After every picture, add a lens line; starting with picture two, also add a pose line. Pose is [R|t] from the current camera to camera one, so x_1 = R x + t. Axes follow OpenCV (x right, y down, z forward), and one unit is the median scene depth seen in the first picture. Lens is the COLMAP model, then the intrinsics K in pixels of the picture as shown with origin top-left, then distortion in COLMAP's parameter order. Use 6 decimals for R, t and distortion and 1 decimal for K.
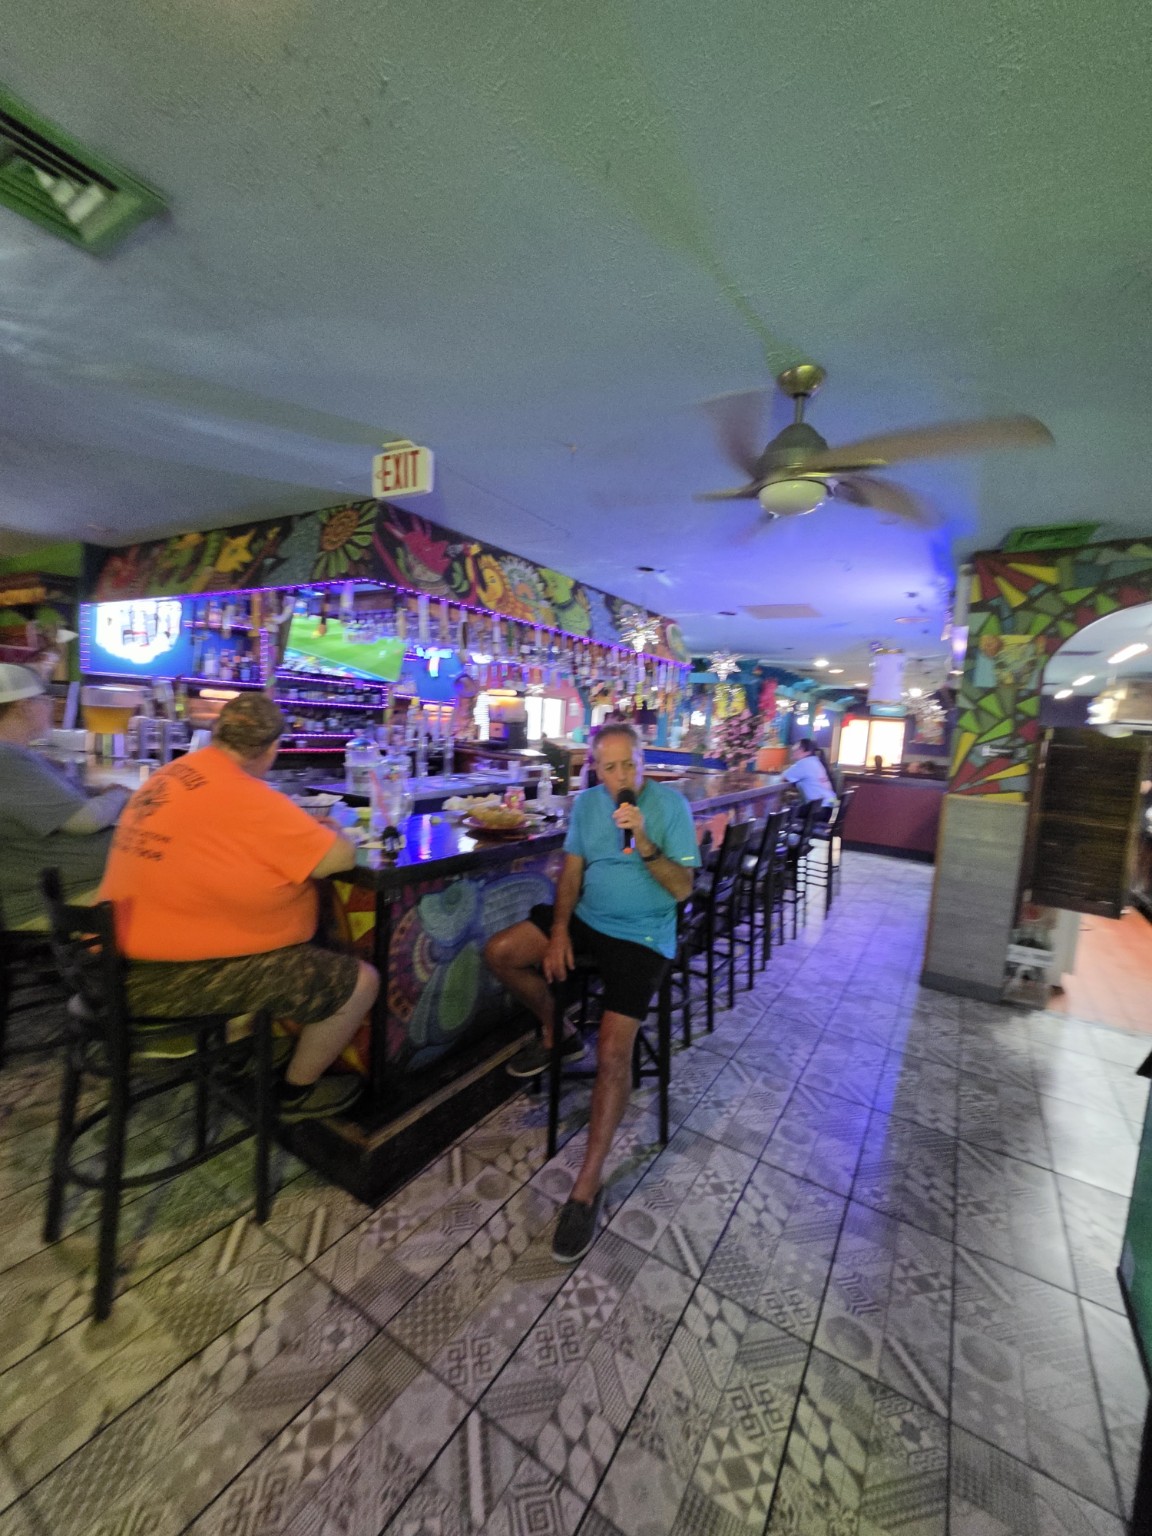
lens RADIAL K [[623.3, 0, 581.8], [0, 623.3, 778.2], [0, 0, 1]] dist [0.006892, -0.000062]
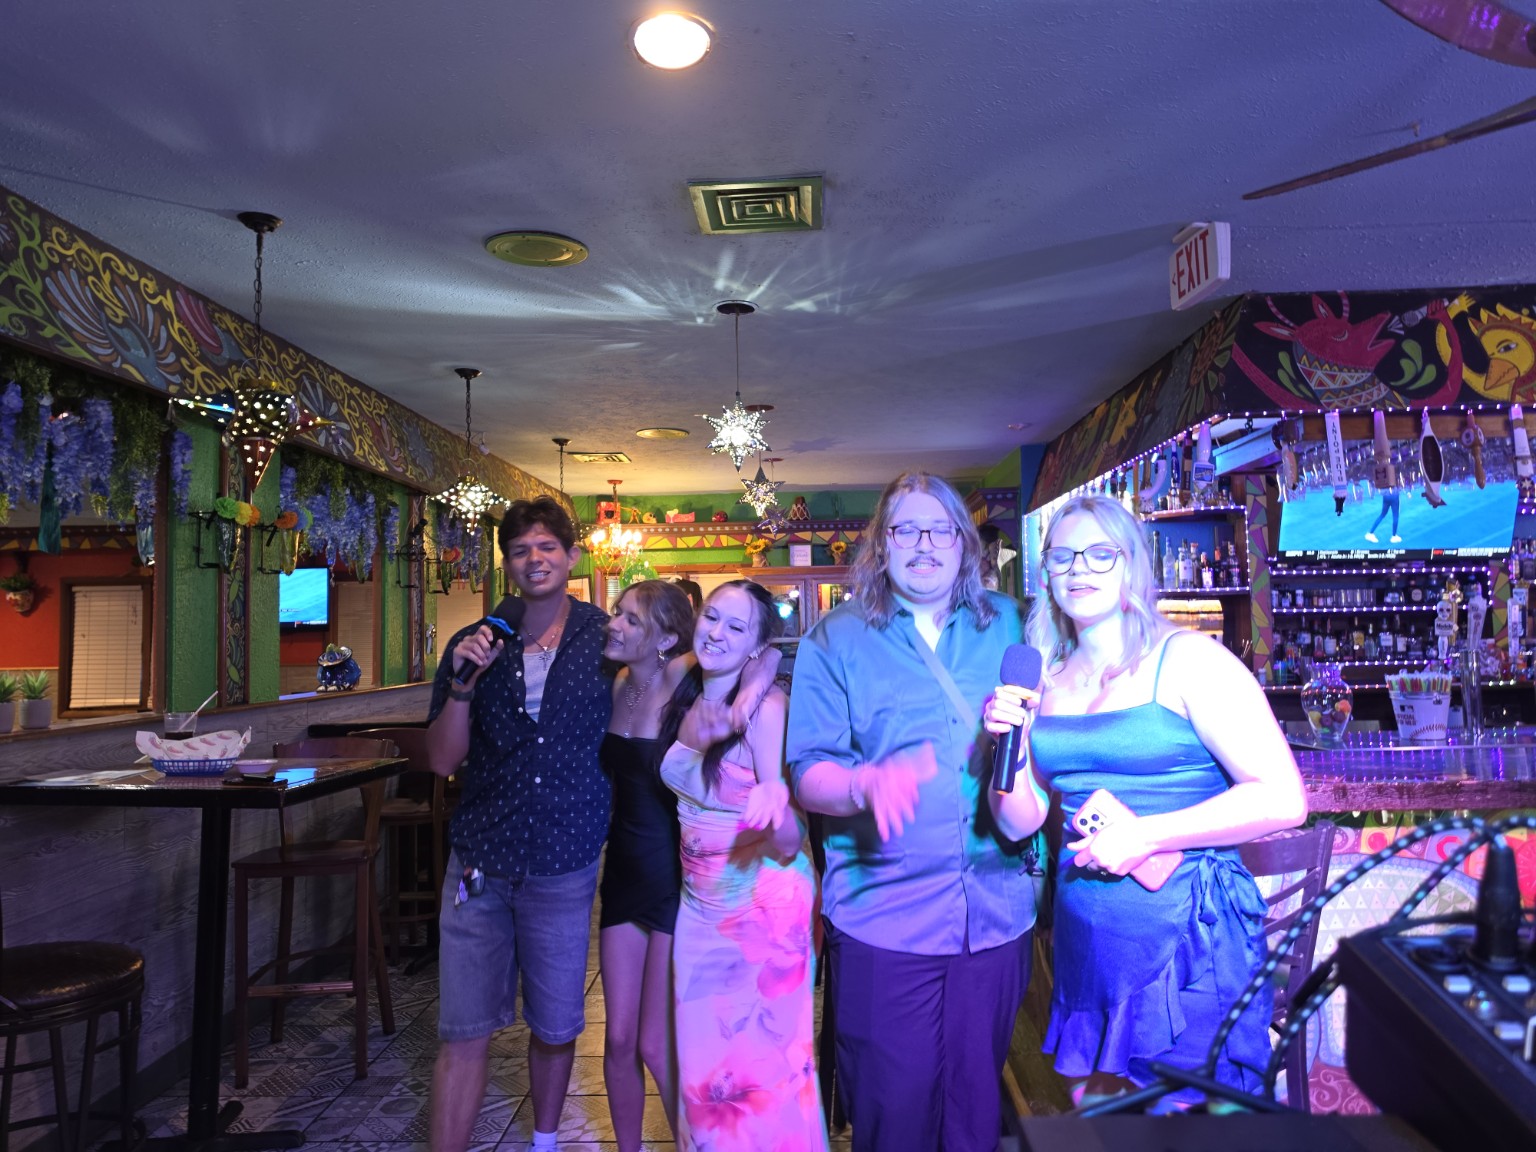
lens RADIAL K [[1083.0, 0, 786.0], [0, 1083.0, 571.0], [0, 0, 1]] dist [0.077669, -0.114370]
pose [[0.491739, -0.119112, -0.862557, 0.409931], [-0.033757, 0.987247, -0.155576, 0.050772], [0.870088, 0.105620, 0.481447, 0.023576]]
